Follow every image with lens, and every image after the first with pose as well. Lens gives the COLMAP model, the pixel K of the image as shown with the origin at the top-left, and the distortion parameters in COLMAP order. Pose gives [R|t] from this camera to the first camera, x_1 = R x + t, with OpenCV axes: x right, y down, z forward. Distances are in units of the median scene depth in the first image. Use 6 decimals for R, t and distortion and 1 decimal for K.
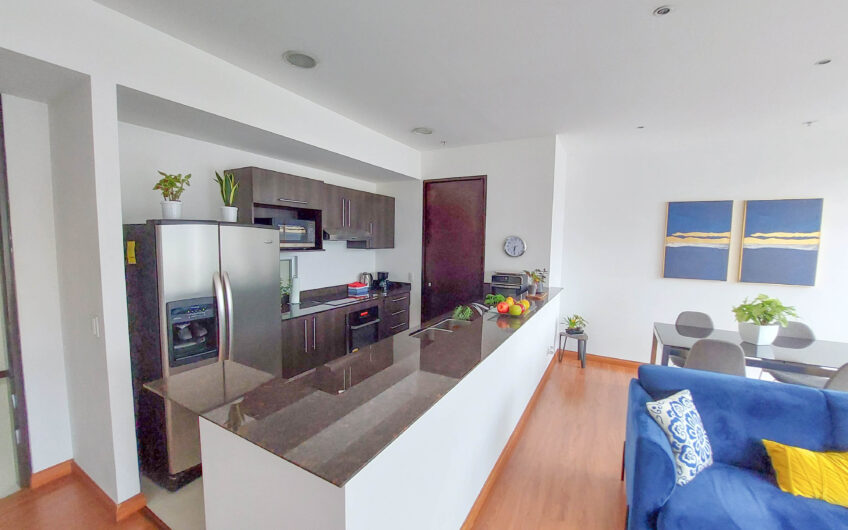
lens RADIAL K [[338.0, 0, 423.9], [0, 338.0, 267.0], [0, 0, 1]] dist [-0.019551, -0.000157]
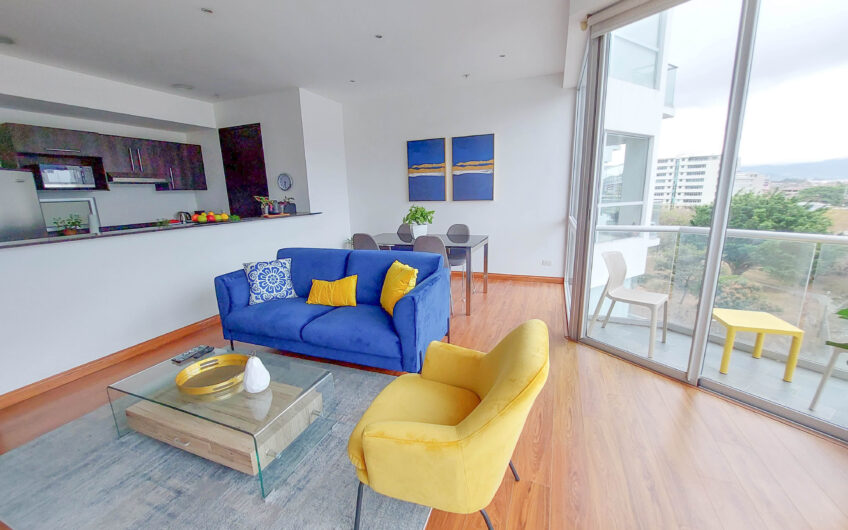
lens RADIAL K [[338.0, 0, 426.3], [0, 338.0, 269.0], [0, 0, 1]] dist [-0.019551, -0.000157]
pose [[0.990165, -0.070342, 0.120939, 0.702113], [0.052627, 0.988192, 0.143897, 0.123468], [-0.129633, -0.136117, 0.982175, -0.394087]]
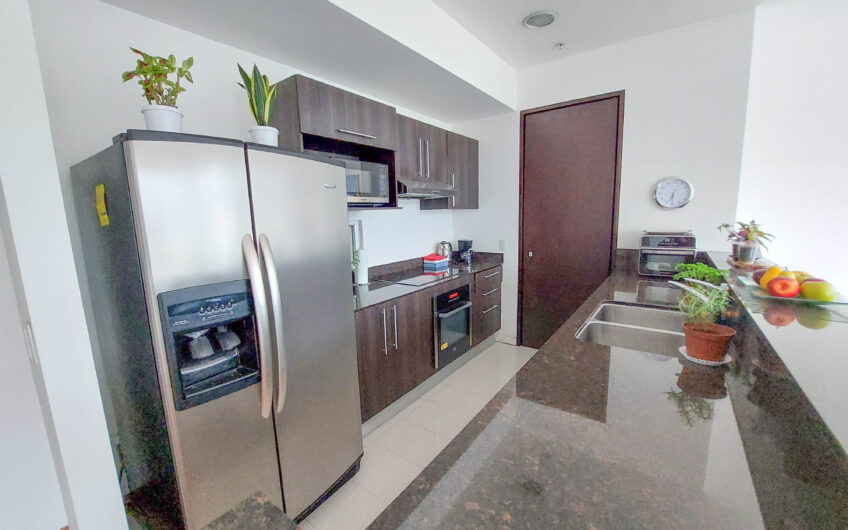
lens RADIAL K [[338.0, 0, 424.1], [0, 338.0, 264.9], [0, 0, 1]] dist [-0.019551, -0.000157]
pose [[0.992287, -0.027397, -0.120894, -0.166989], [0.035527, 0.997213, 0.065613, 0.023713], [0.118759, -0.069402, 0.990495, 0.305277]]
